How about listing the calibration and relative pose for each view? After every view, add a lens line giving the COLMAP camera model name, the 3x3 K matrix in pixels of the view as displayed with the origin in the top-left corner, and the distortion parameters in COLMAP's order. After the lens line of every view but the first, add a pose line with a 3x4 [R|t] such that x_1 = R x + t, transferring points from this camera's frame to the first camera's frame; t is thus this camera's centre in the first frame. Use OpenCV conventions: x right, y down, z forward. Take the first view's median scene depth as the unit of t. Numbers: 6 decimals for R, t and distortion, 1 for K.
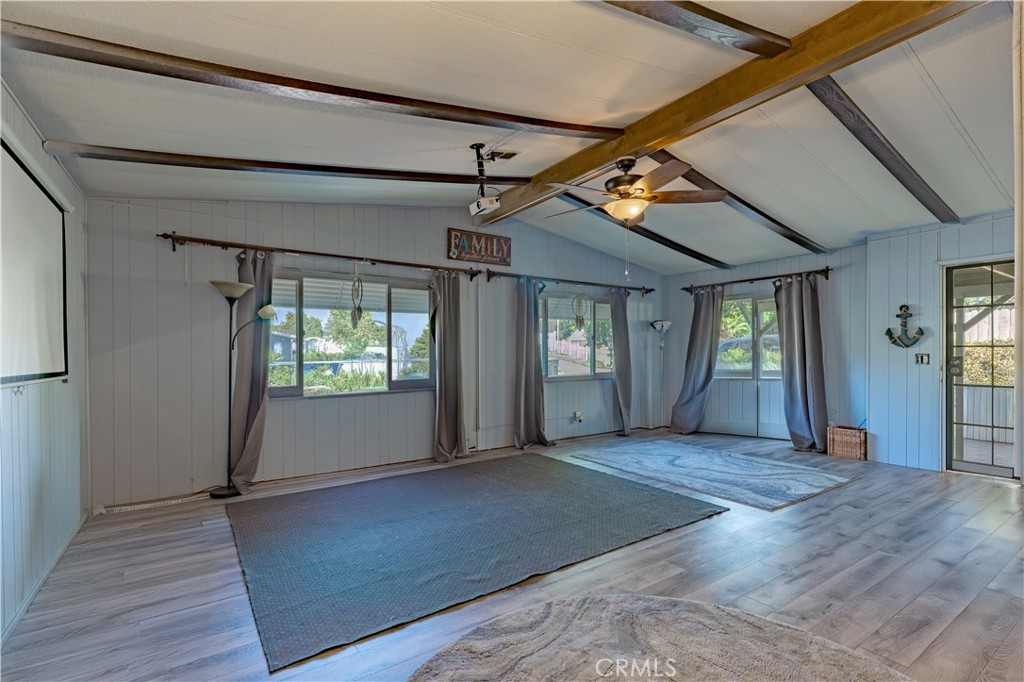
lens RADIAL K [[472.1, 0, 517.3], [0, 472.1, 359.0], [0, 0, 1]] dist [0.010571, -0.000059]
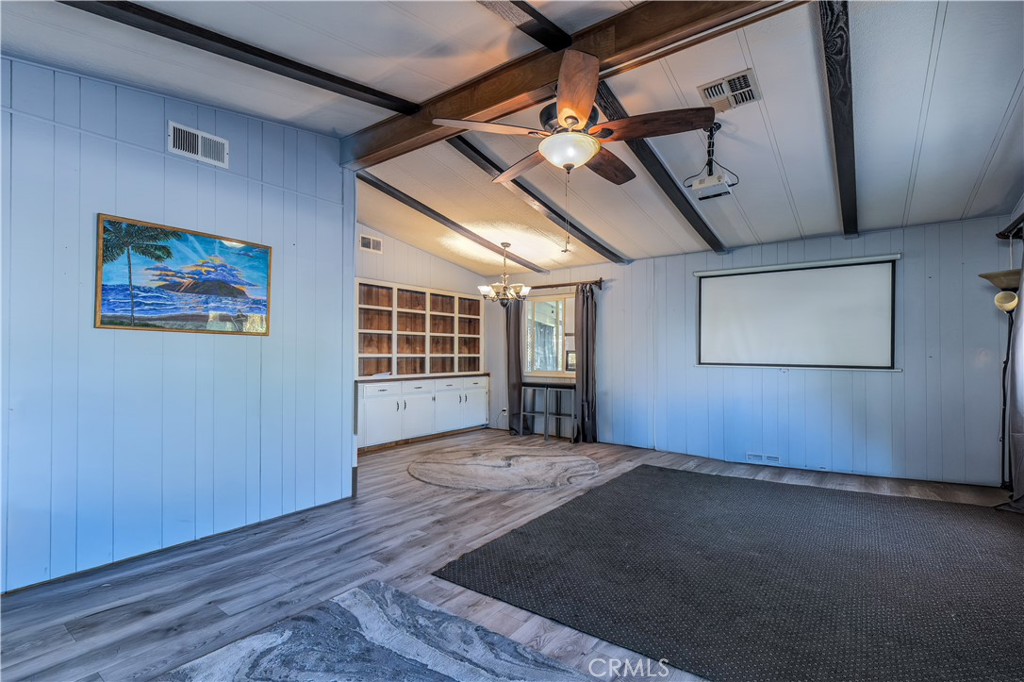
lens RADIAL K [[472.1, 0, 517.3], [0, 472.1, 359.0], [0, 0, 1]] dist [0.010571, -0.000059]
pose [[-0.947102, 0.013788, -0.320637, 0.697513], [0.008347, 0.999797, 0.018339, -0.021687], [0.320825, 0.014693, -0.947025, 2.162772]]
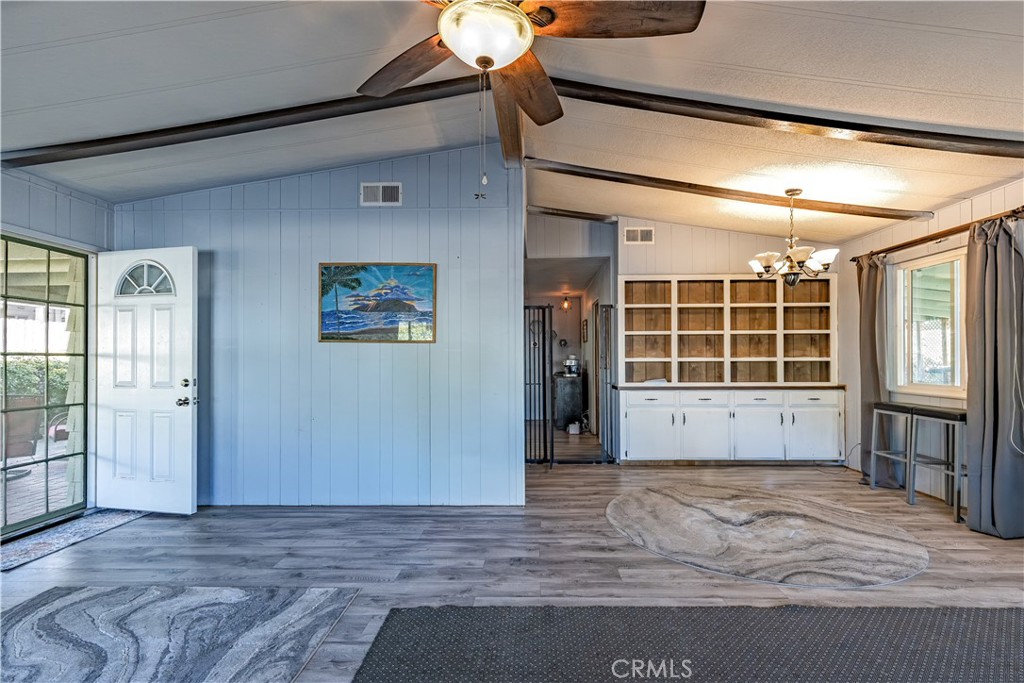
lens RADIAL K [[472.1, 0, 517.3], [0, 472.1, 359.5], [0, 0, 1]] dist [0.010571, -0.000059]
pose [[-0.808438, 0.015370, 0.588381, -0.070523], [0.016984, 0.999852, -0.002783, -0.008549], [-0.588337, 0.007744, -0.808579, 1.778354]]
